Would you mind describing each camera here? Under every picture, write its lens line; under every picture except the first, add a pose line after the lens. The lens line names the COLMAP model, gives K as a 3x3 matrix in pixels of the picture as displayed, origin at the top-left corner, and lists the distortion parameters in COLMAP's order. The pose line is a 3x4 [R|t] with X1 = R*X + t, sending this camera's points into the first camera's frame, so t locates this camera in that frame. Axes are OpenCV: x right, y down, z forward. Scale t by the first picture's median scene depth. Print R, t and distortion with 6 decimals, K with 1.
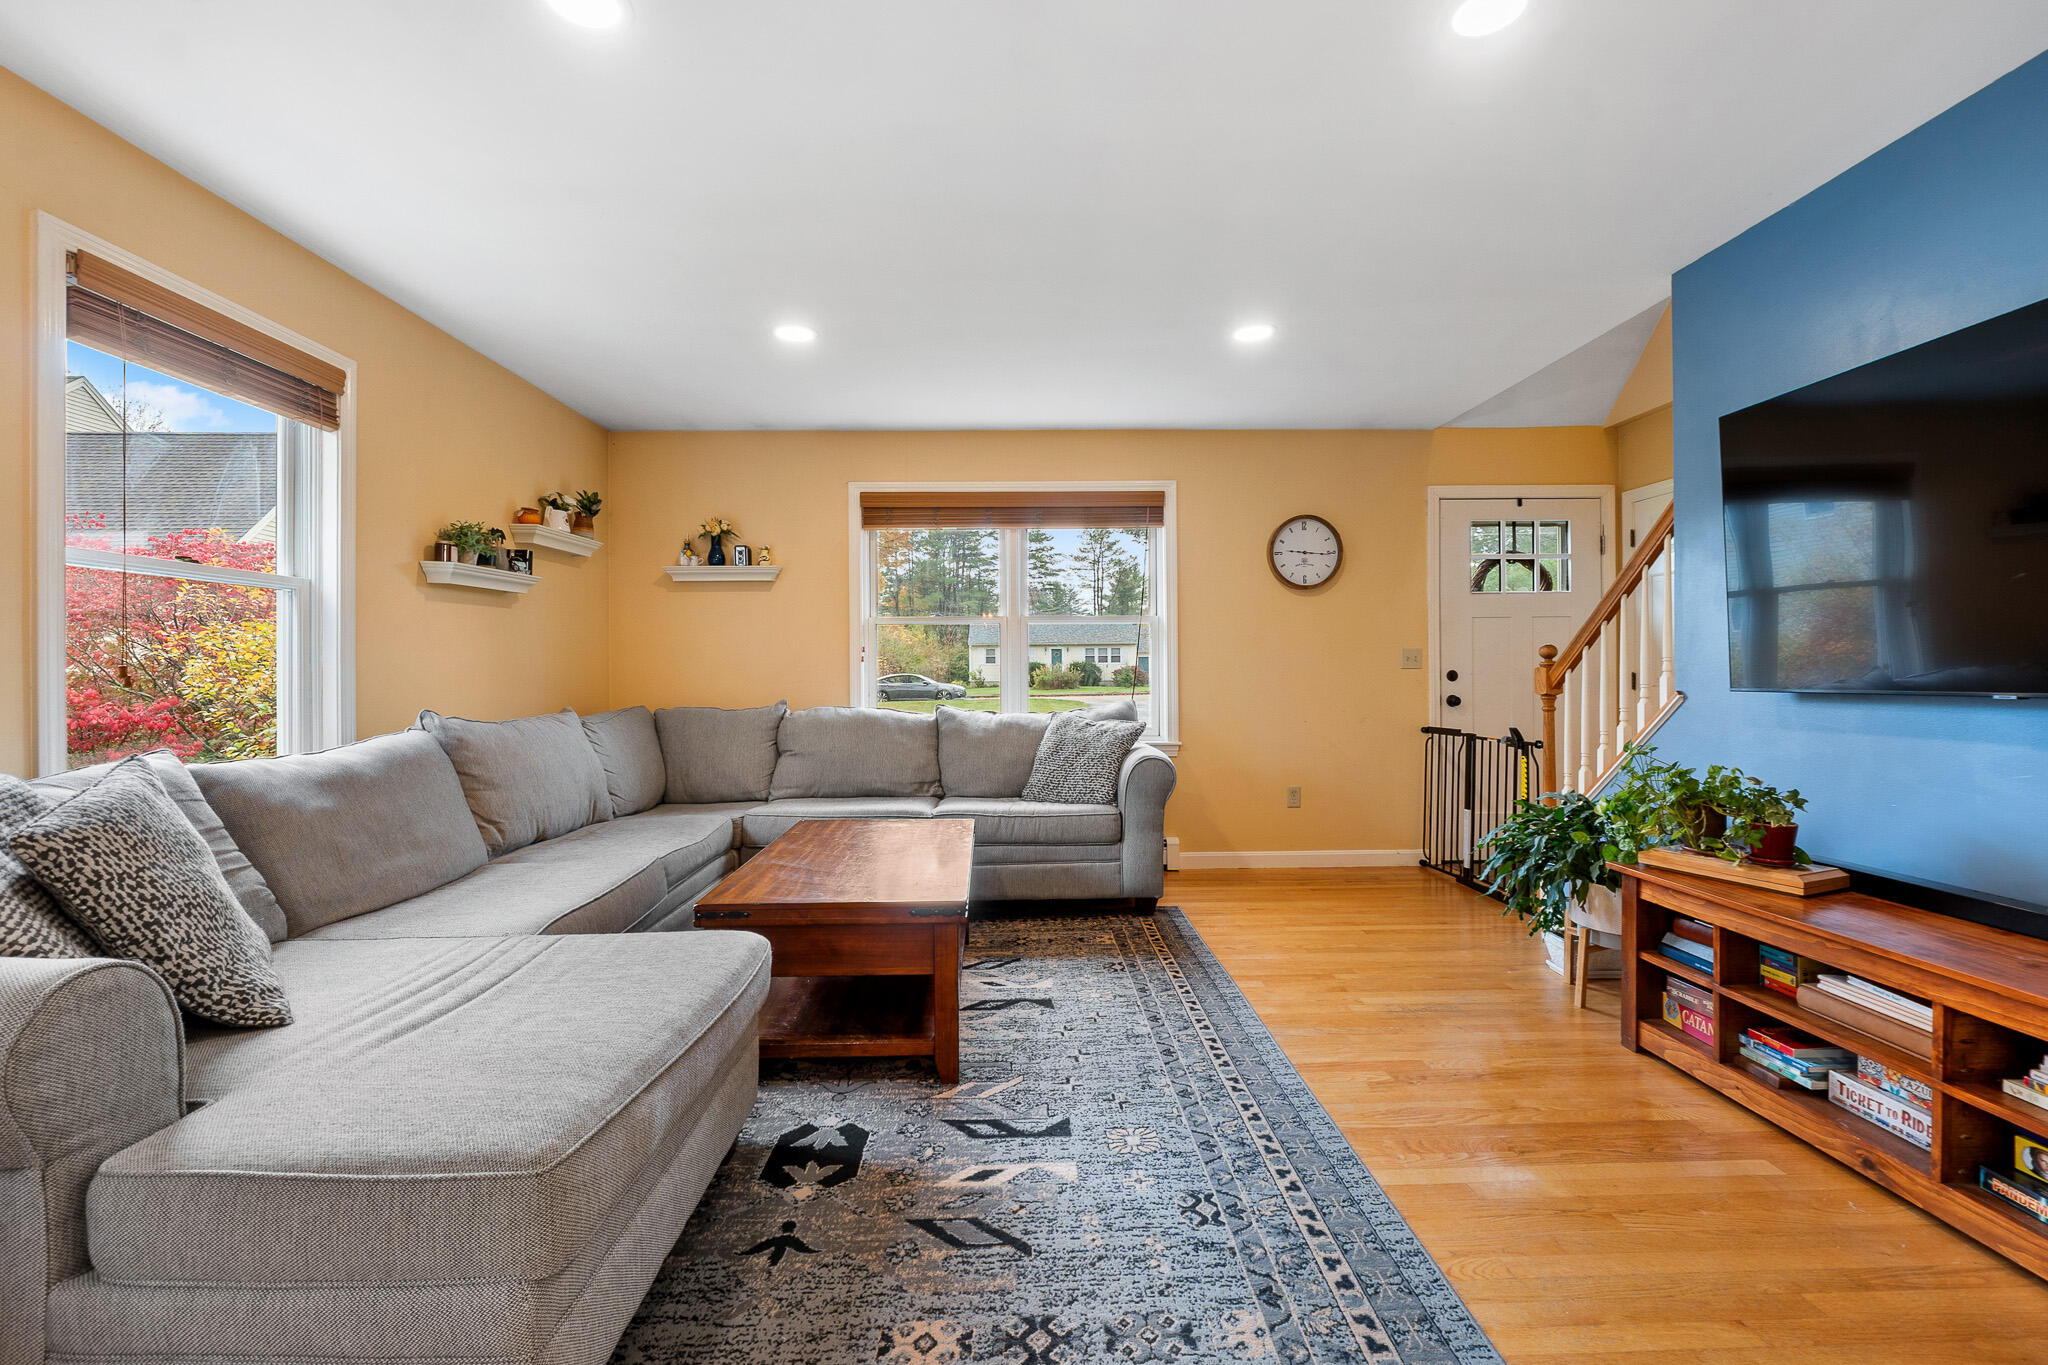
lens RADIAL K [[858.4, 0, 1025.4], [0, 858.4, 680.9], [0, 0, 1]] dist [-0.000533, -0.000011]
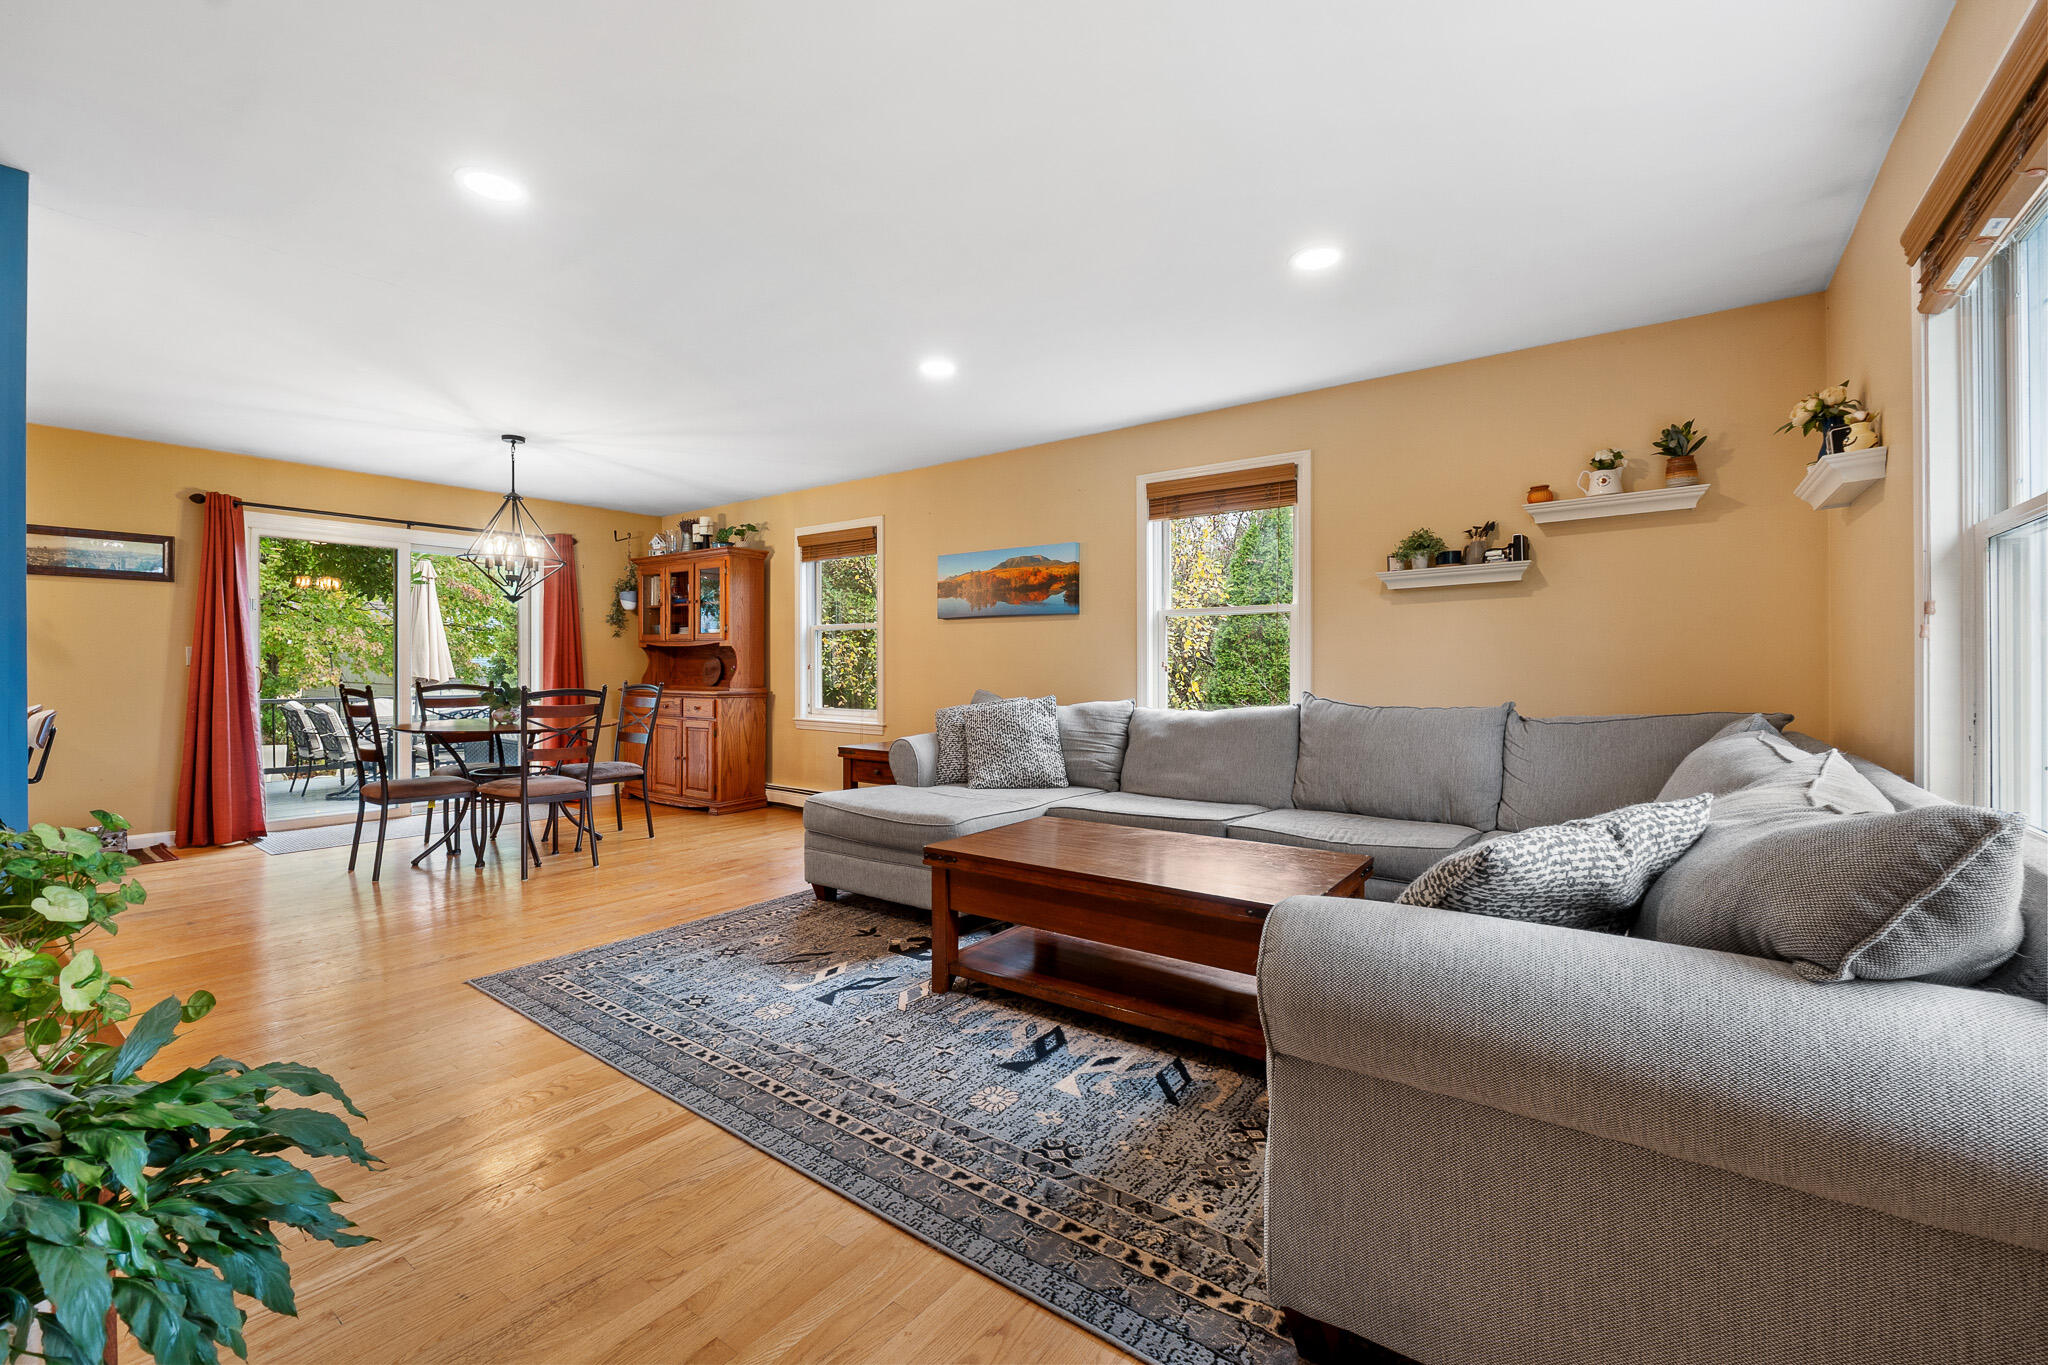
lens RADIAL K [[858.4, 0, 1030.6], [0, 858.4, 664.4], [0, 0, 1]] dist [-0.000533, -0.000011]
pose [[-0.613018, 0.006107, -0.790045, 0.851899], [-0.003303, 0.999942, 0.010293, -0.029659], [0.790062, 0.008919, -0.612962, 1.930273]]
